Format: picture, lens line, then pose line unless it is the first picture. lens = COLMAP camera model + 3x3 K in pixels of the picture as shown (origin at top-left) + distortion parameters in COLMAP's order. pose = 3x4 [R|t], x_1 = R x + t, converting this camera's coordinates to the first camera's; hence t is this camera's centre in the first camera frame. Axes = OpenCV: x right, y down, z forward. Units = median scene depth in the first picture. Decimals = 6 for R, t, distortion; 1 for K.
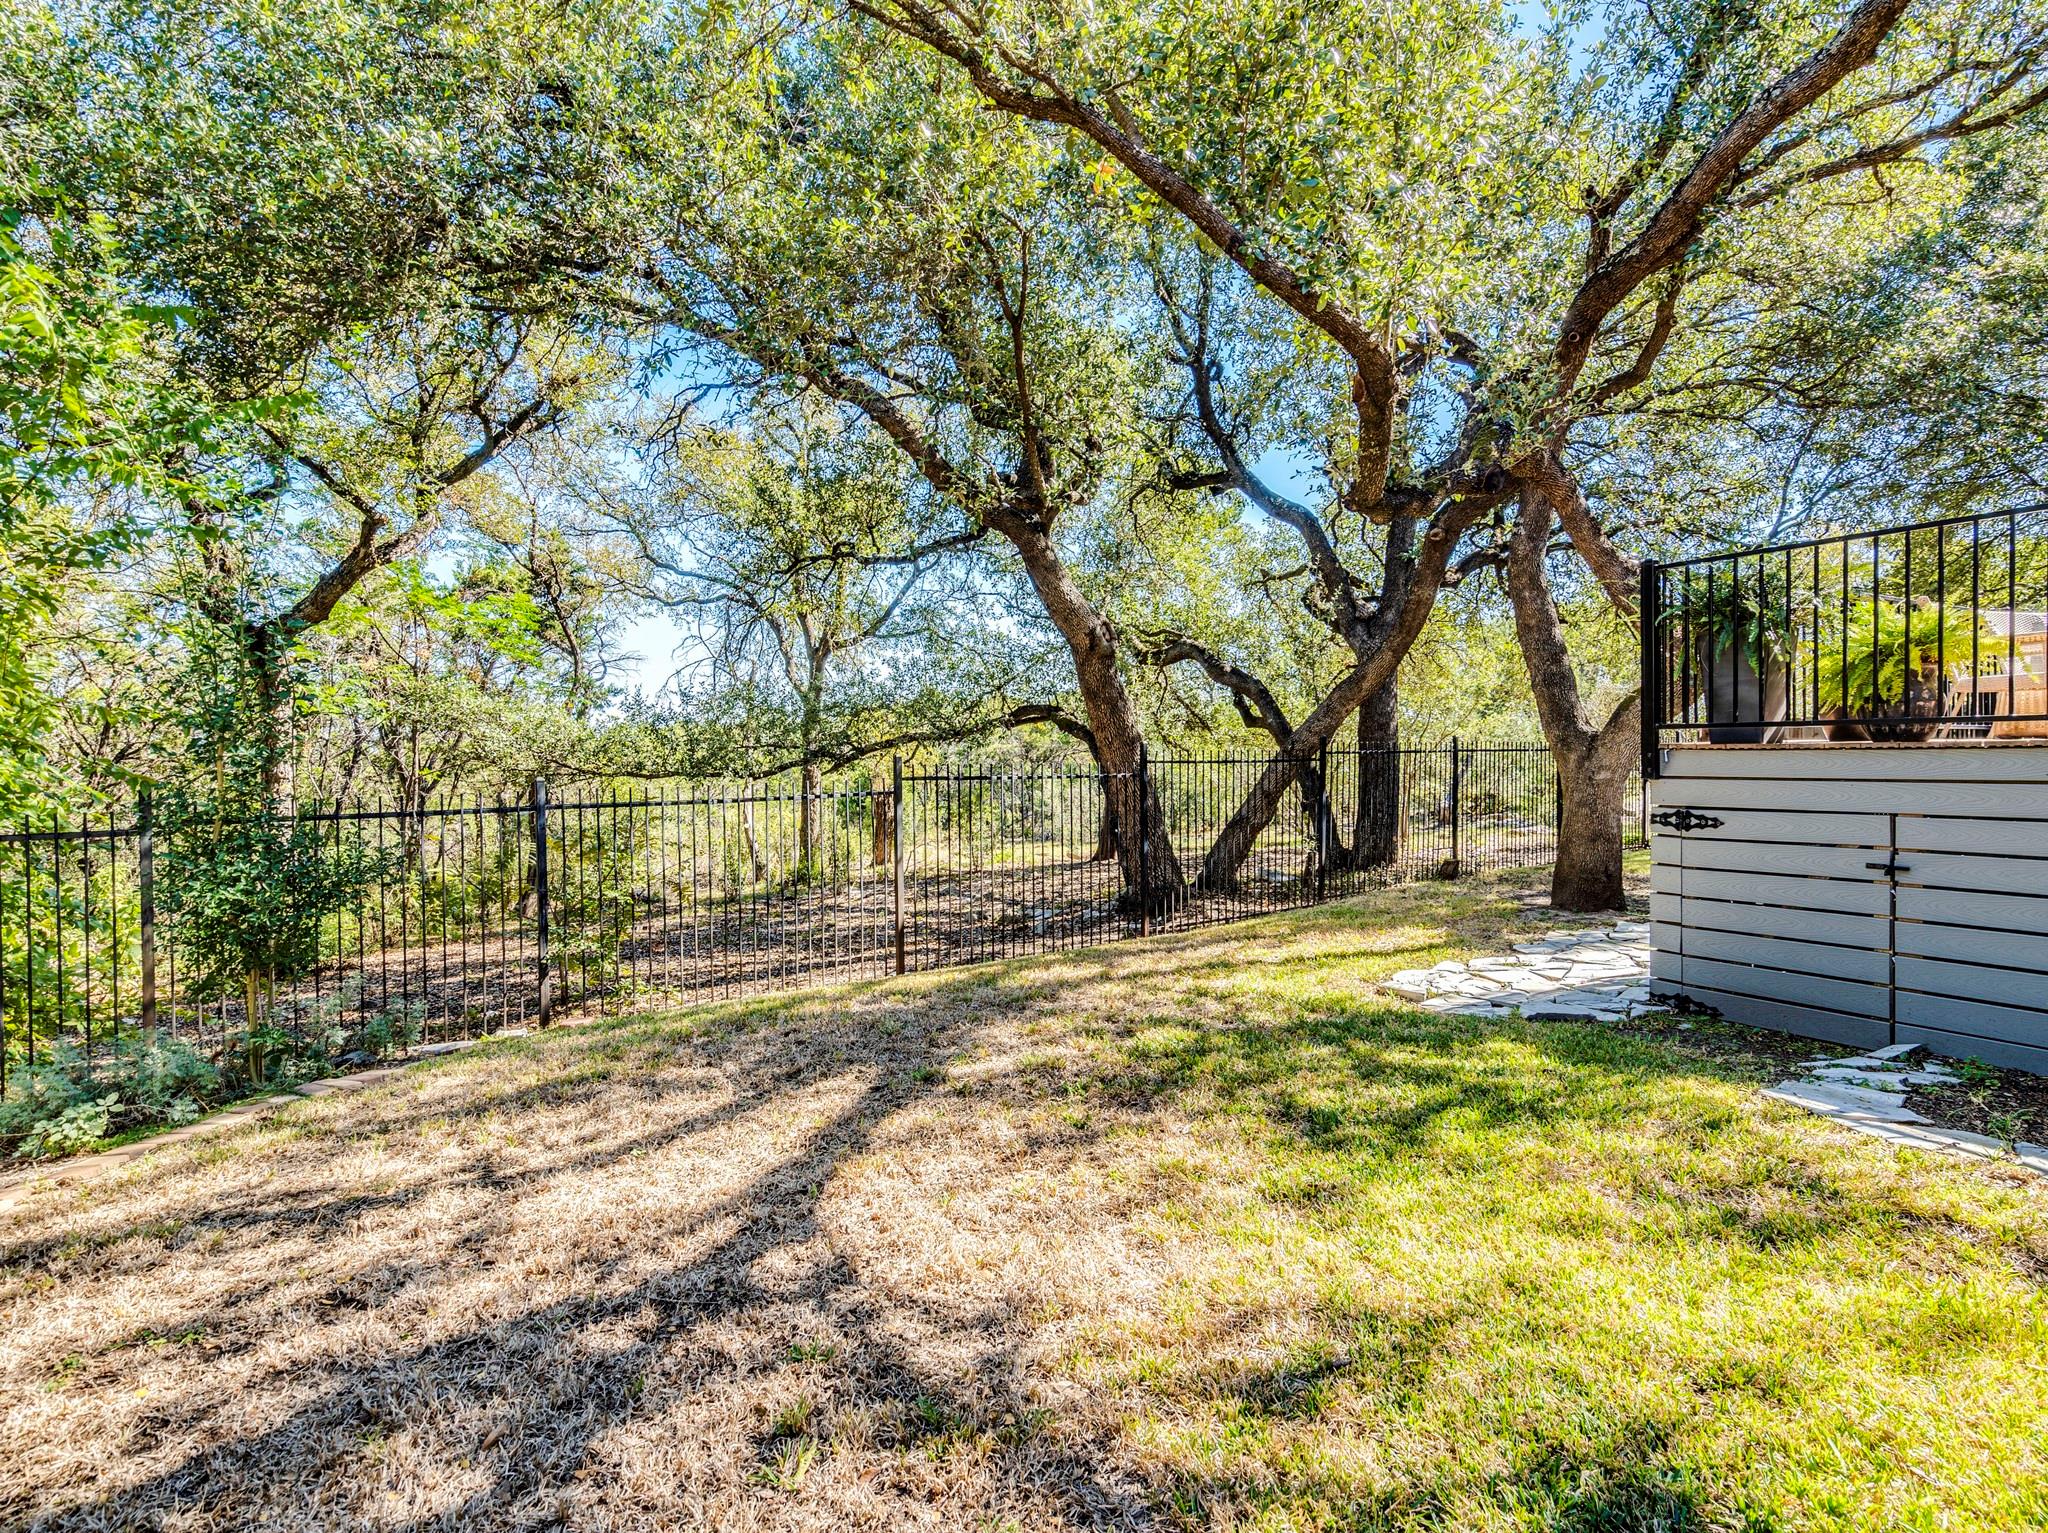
lens RADIAL K [[1102.9, 0, 1021.7], [0, 1102.9, 777.0], [0, 0, 1]] dist [-0.012201, 0.017103]
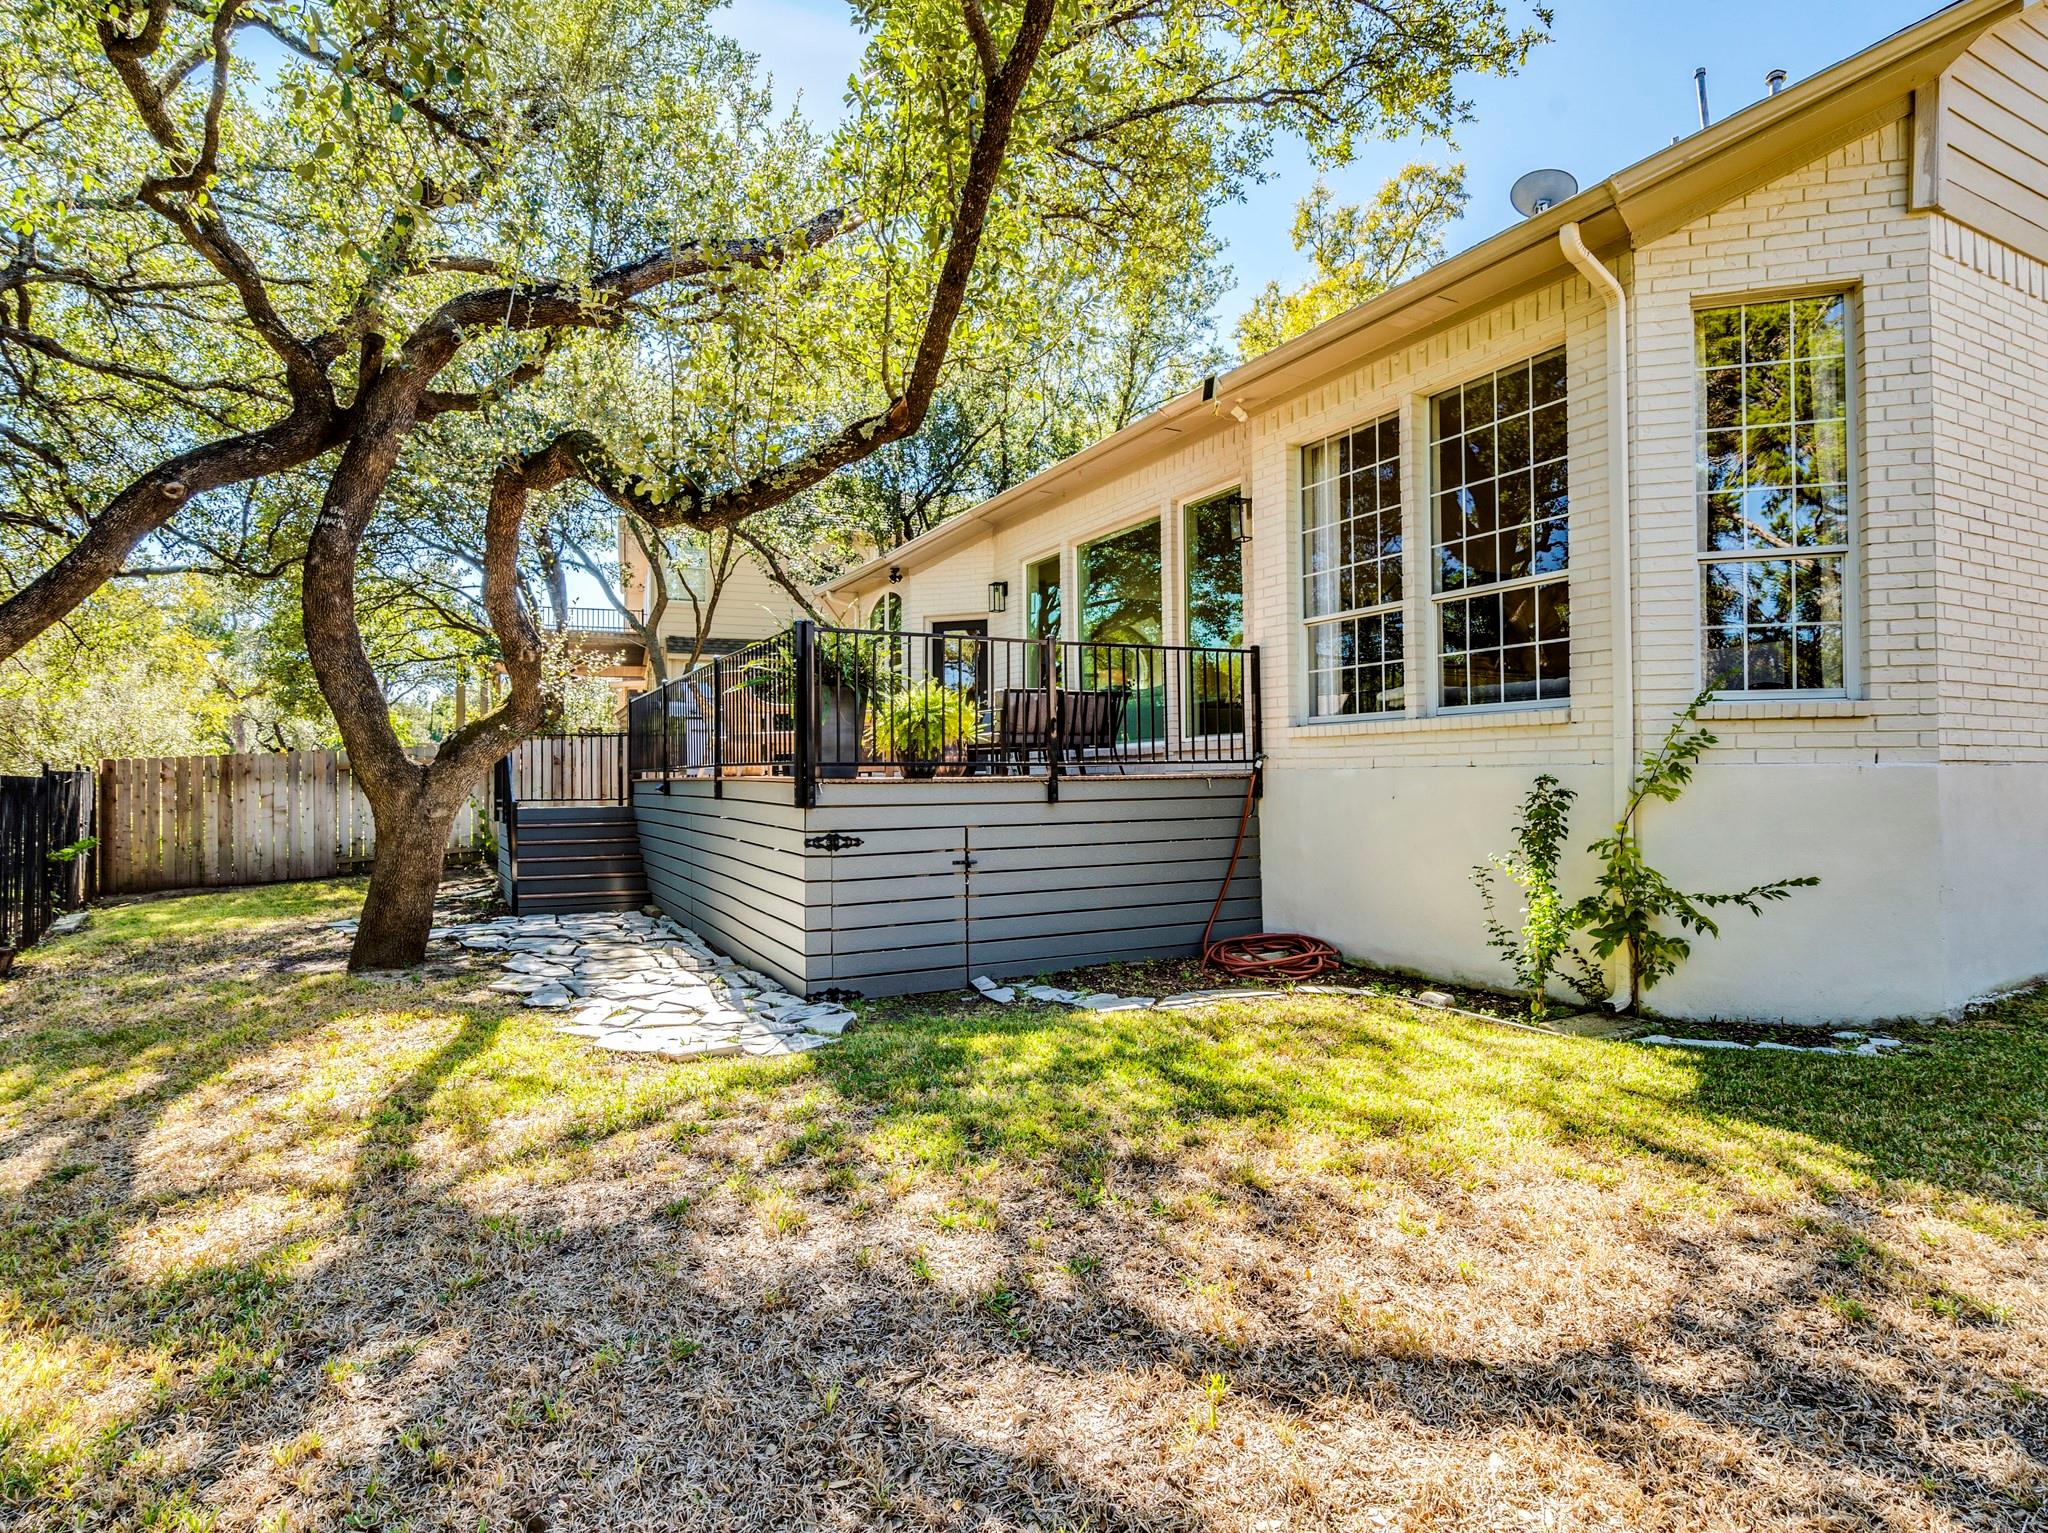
lens RADIAL K [[1061.1, 0, 1015.2], [0, 1061.1, 751.9], [0, 0, 1]] dist [0.001316, 0.000867]
pose [[-0.013229, 0.035382, 0.999286, -0.671233], [0.026036, 0.999047, -0.035029, -0.016032], [-0.999573, 0.025554, -0.014138, 0.968977]]
